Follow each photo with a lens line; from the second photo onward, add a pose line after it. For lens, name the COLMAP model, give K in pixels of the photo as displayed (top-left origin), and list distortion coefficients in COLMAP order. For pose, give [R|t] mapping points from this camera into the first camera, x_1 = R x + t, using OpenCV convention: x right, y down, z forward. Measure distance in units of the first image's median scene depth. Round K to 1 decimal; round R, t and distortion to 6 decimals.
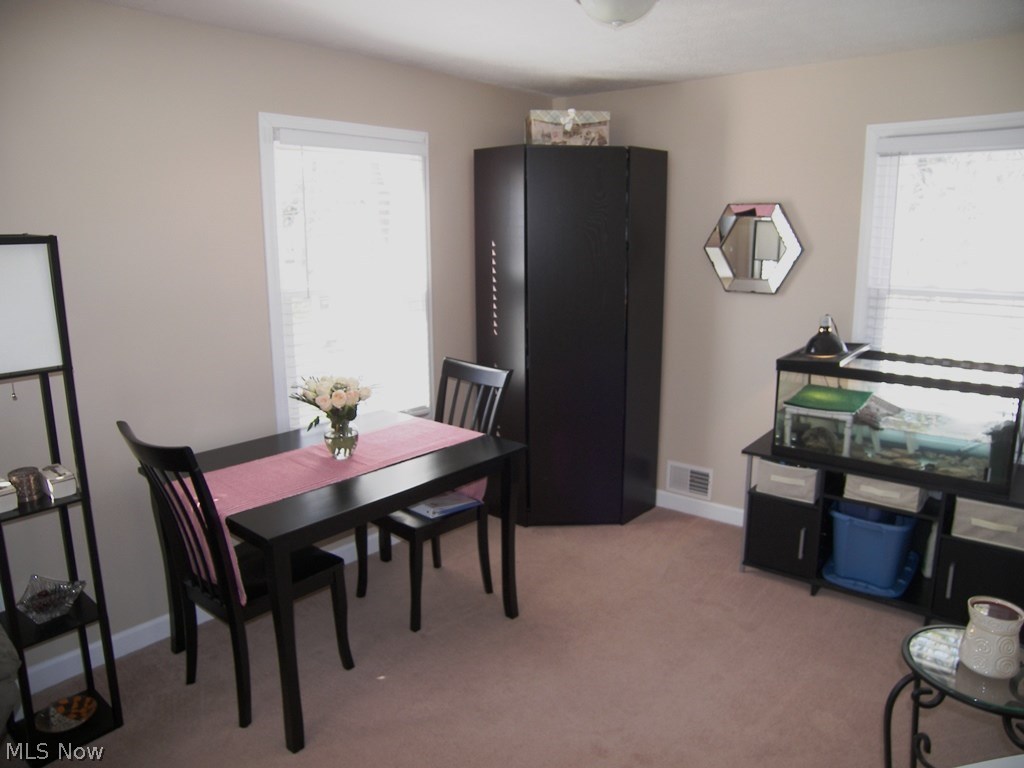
lens RADIAL K [[735.1, 0, 509.3], [0, 735.1, 379.4], [0, 0, 1]] dist [-0.047579, 0.019397]
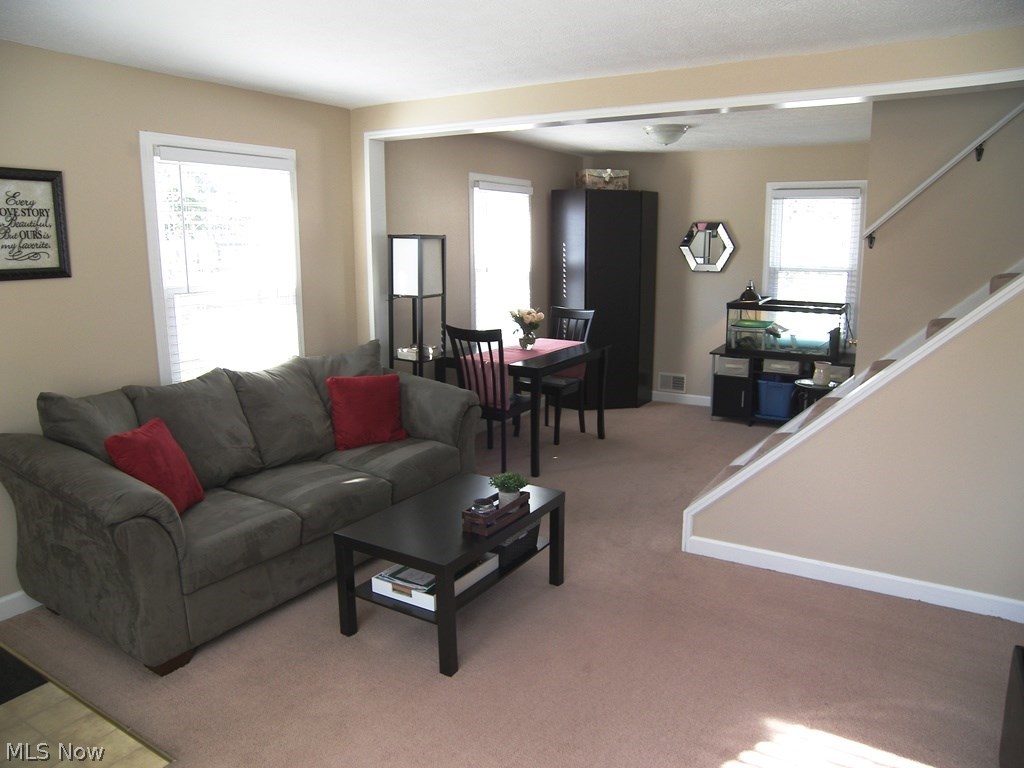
lens RADIAL K [[735.1, 0, 511.0], [0, 735.1, 385.8], [0, 0, 1]] dist [-0.047579, 0.019397]
pose [[0.987229, -0.028169, 0.156800, -0.483078], [0.030714, 0.999433, -0.013830, 0.191269], [-0.156322, 0.018469, 0.987534, -0.777957]]
